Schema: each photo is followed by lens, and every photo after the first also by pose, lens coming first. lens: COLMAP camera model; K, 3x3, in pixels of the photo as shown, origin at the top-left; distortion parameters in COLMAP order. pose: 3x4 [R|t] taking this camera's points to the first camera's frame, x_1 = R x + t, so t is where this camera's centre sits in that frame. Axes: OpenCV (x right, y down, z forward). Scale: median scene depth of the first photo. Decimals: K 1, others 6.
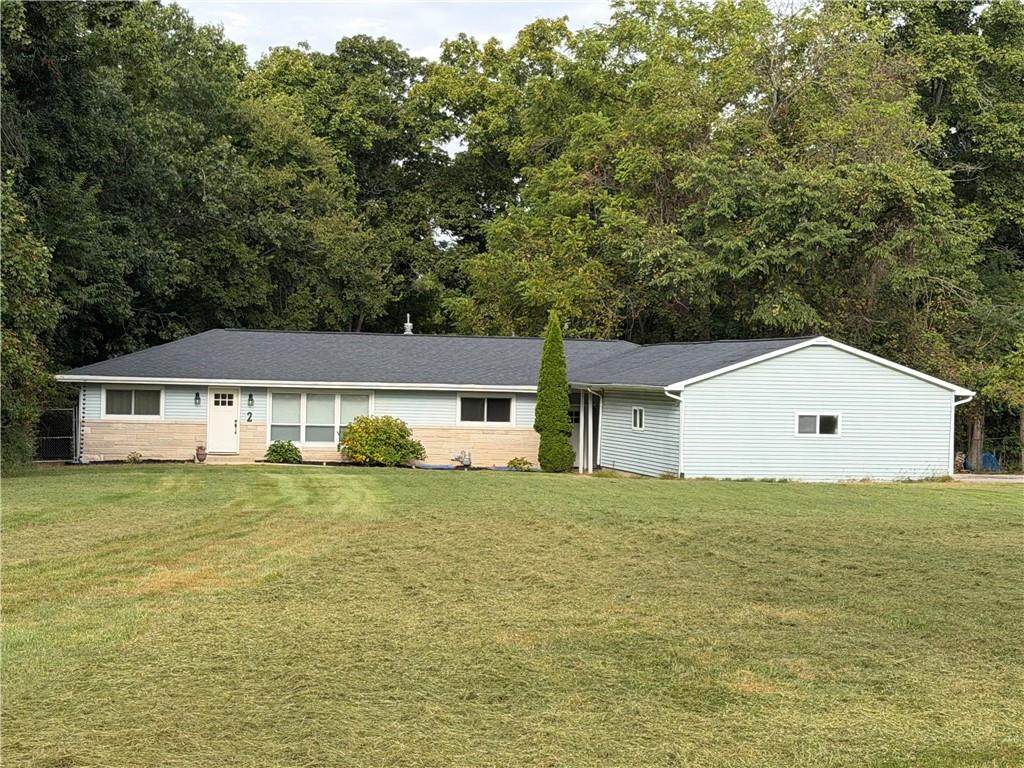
lens RADIAL K [[2184.3, 0, 512.0], [0, 2184.3, 384.0], [0, 0, 1]] dist [0.087512, 0.277453]
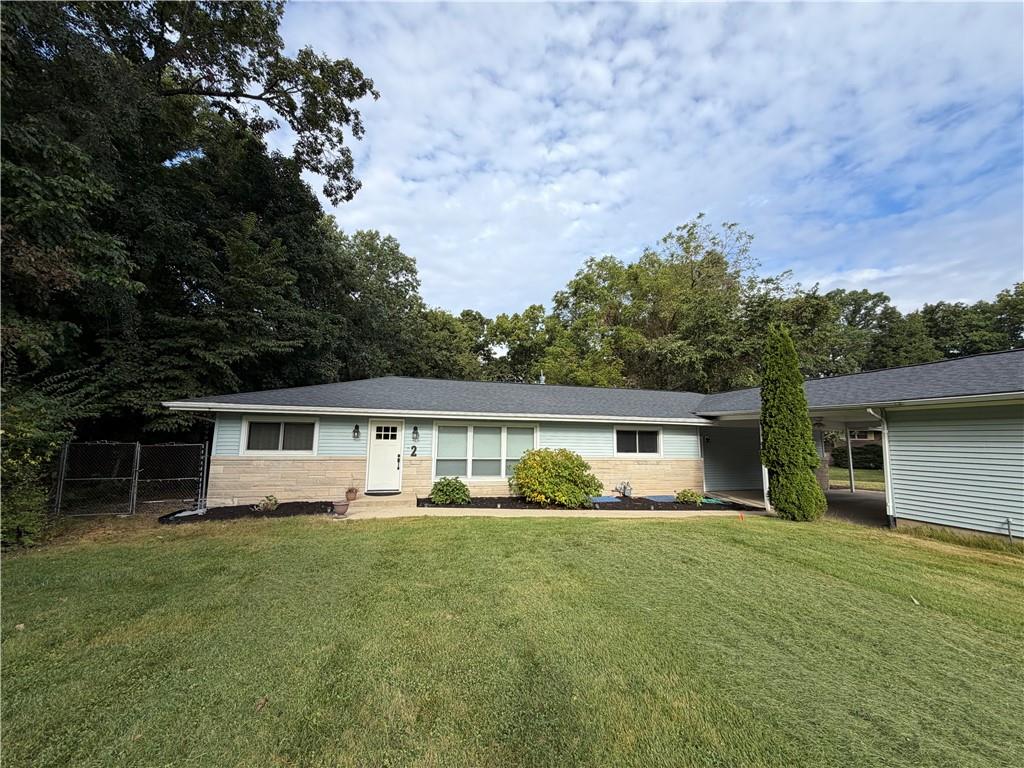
lens RADIAL K [[408.2, 0, 510.1], [0, 408.2, 382.4], [0, 0, 1]] dist [0.001898, 0.000109]
pose [[0.997293, 0.001926, 0.073498, -0.091427], [0.008457, 0.990017, -0.140696, 0.010802], [-0.073035, 0.140937, 0.987321, 0.817186]]
